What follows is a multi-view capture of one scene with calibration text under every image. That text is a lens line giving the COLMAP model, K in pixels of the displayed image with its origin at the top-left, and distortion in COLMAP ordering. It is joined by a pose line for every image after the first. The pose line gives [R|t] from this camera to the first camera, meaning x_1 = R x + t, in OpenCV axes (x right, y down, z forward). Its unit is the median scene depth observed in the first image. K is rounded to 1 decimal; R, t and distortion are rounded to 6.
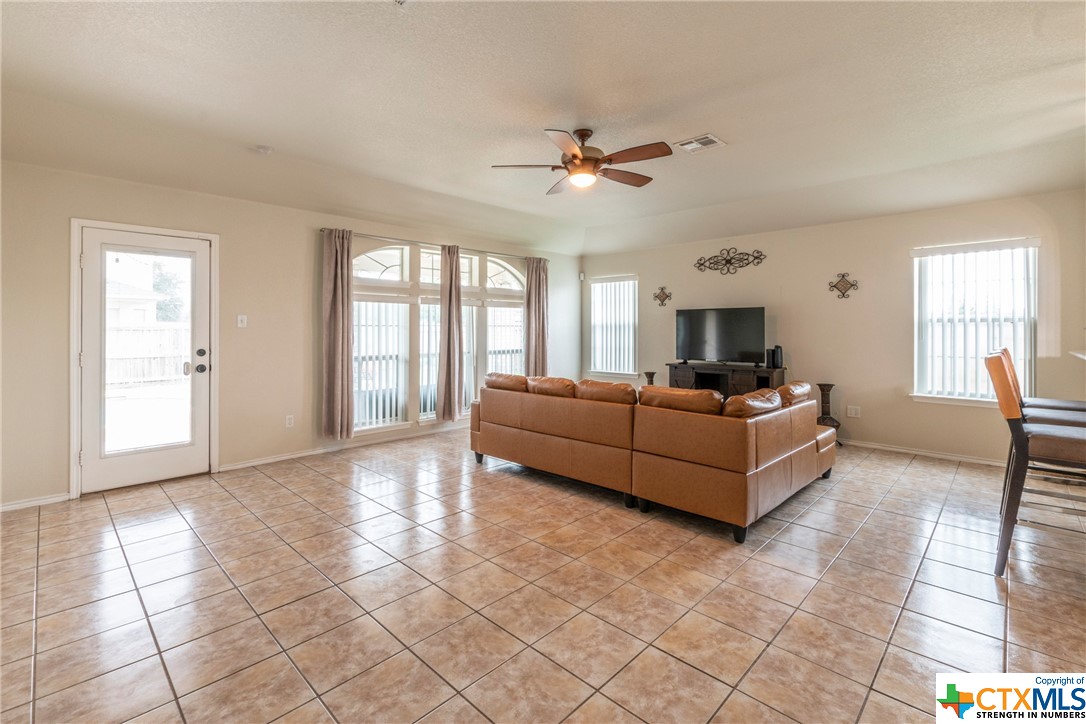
lens RADIAL K [[484.1, 0, 543.3], [0, 484.1, 326.8], [0, 0, 1]] dist [0.000702, 0.000100]
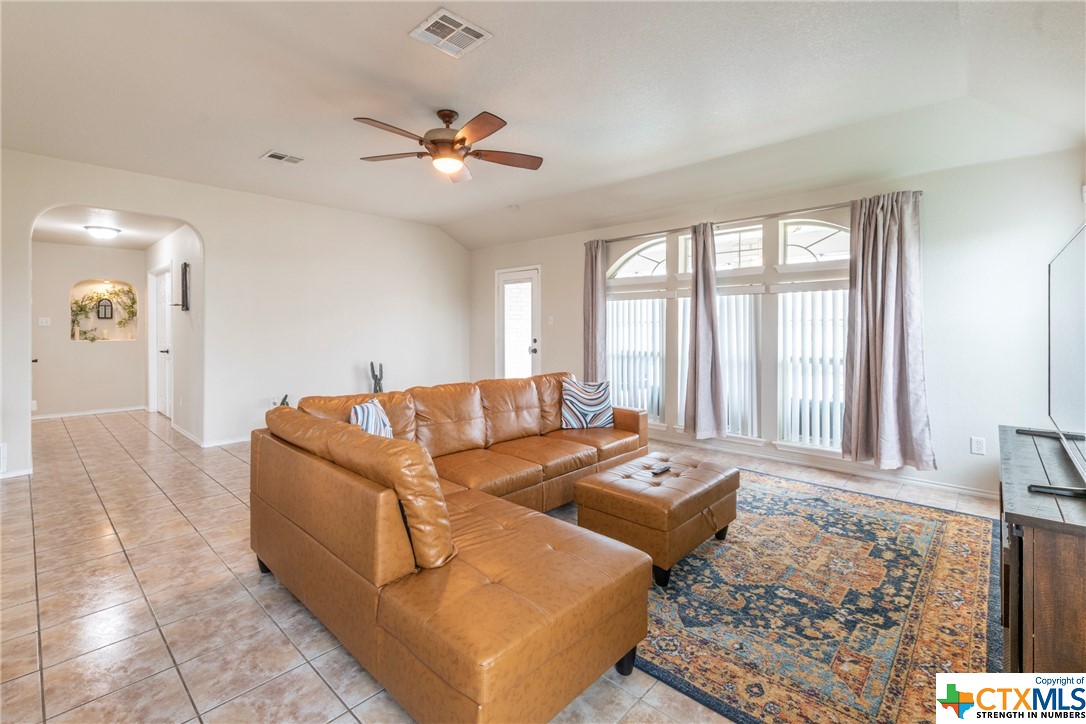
lens RADIAL K [[484.1, 0, 543.3], [0, 484.1, 326.8], [0, 0, 1]] dist [0.000702, 0.000100]
pose [[0.017551, -0.000687, -0.999846, 0.632661], [0.003263, 0.999994, -0.000630, 0.006373], [0.999841, -0.003252, 0.017553, 0.724031]]
